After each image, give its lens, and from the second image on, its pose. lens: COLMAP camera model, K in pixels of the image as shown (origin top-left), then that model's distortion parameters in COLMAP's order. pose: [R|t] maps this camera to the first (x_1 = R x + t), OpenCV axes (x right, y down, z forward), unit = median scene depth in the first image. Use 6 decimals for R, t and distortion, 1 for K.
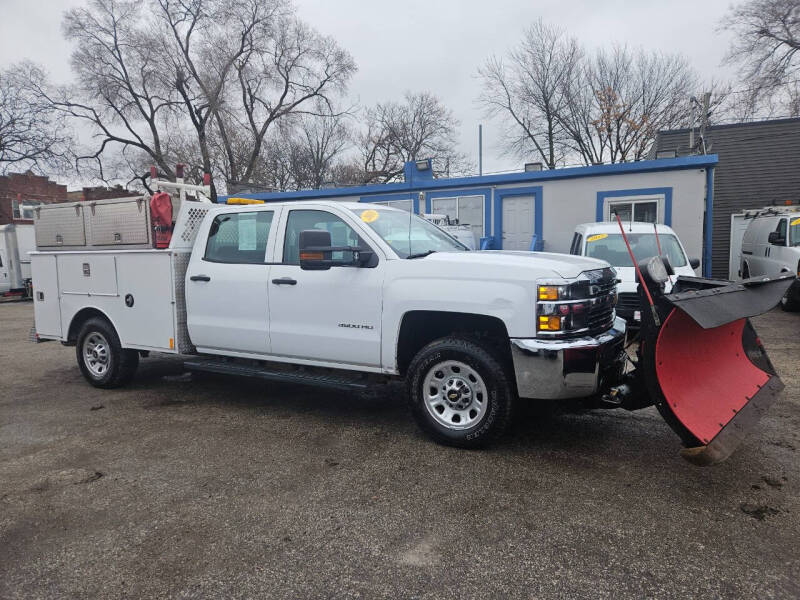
lens RADIAL K [[523.7, 0, 398.5], [0, 523.7, 297.4], [0, 0, 1]] dist [0.070623, -0.049546]
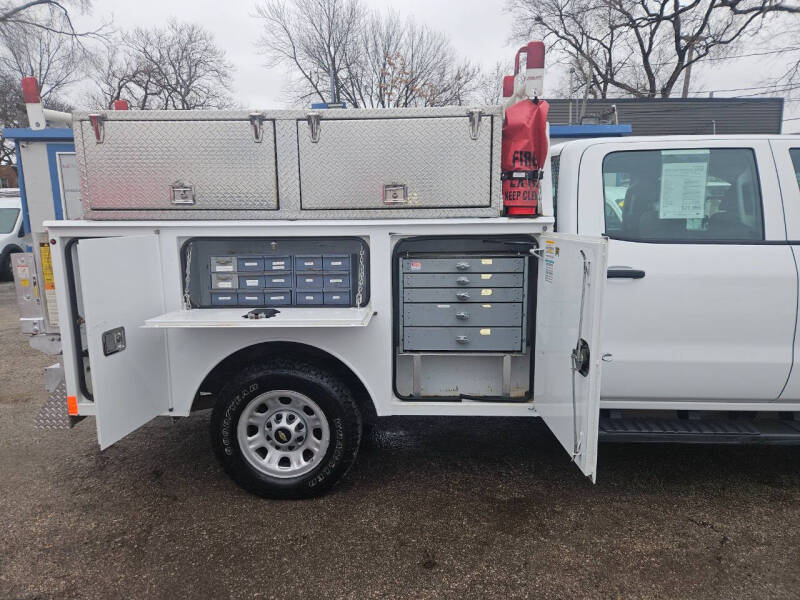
lens RADIAL K [[527.6, 0, 396.7], [0, 527.6, 298.3], [0, 0, 1]] dist [0.057982, -0.035239]
pose [[0.888246, -0.068475, 0.454236, -0.093647], [0.036415, 0.996212, 0.078968, -0.007052], [-0.457923, -0.053602, 0.887375, 0.072177]]
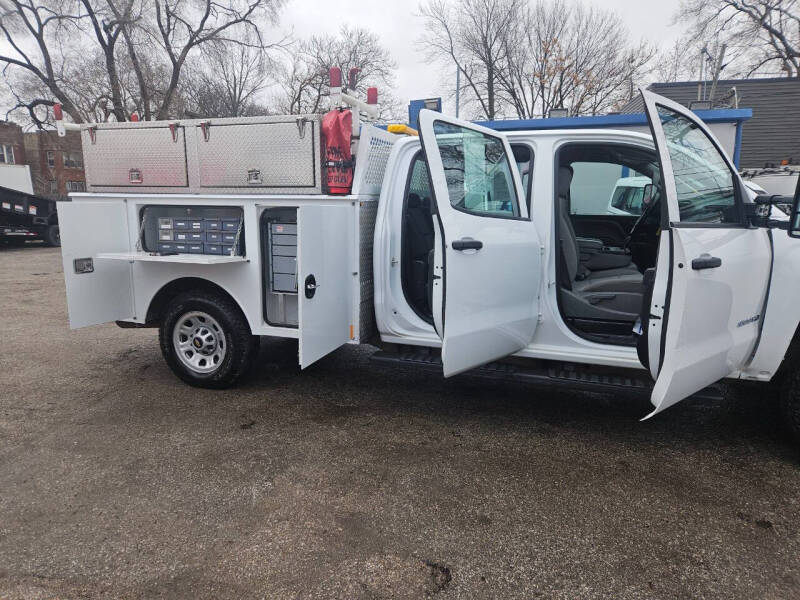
lens RADIAL K [[527.2, 0, 400.9], [0, 527.2, 296.4], [0, 0, 1]] dist [0.054143, -0.032981]
pose [[0.984503, -0.008021, 0.175186, -0.057997], [-0.007388, 0.996170, 0.087128, -0.002464], [-0.175213, -0.087072, 0.980673, 0.035905]]
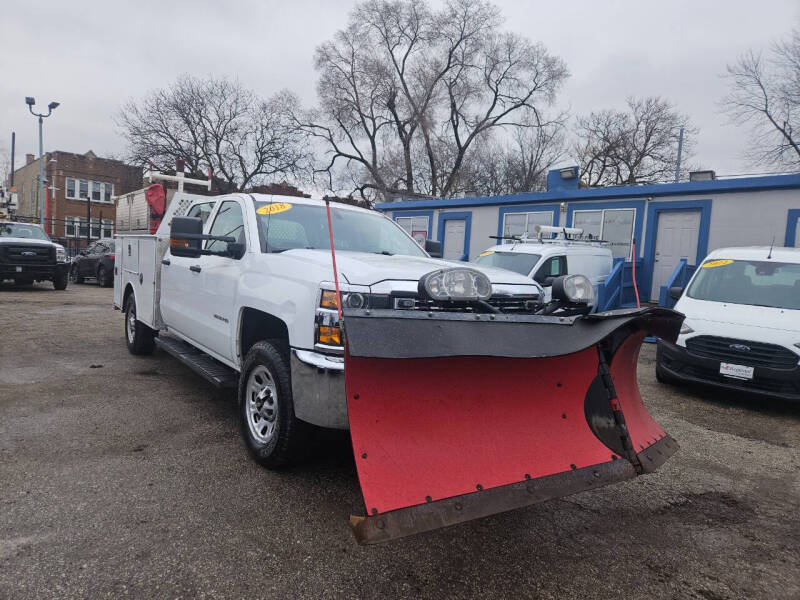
lens RADIAL K [[527.4, 0, 390.9], [0, 527.4, 295.3], [0, 0, 1]] dist [0.071656, -0.053784]
pose [[0.907750, 0.102343, -0.406837, 0.057079], [-0.115112, 0.993328, -0.006963, -0.001575], [0.403410, 0.053153, 0.913474, 0.021401]]
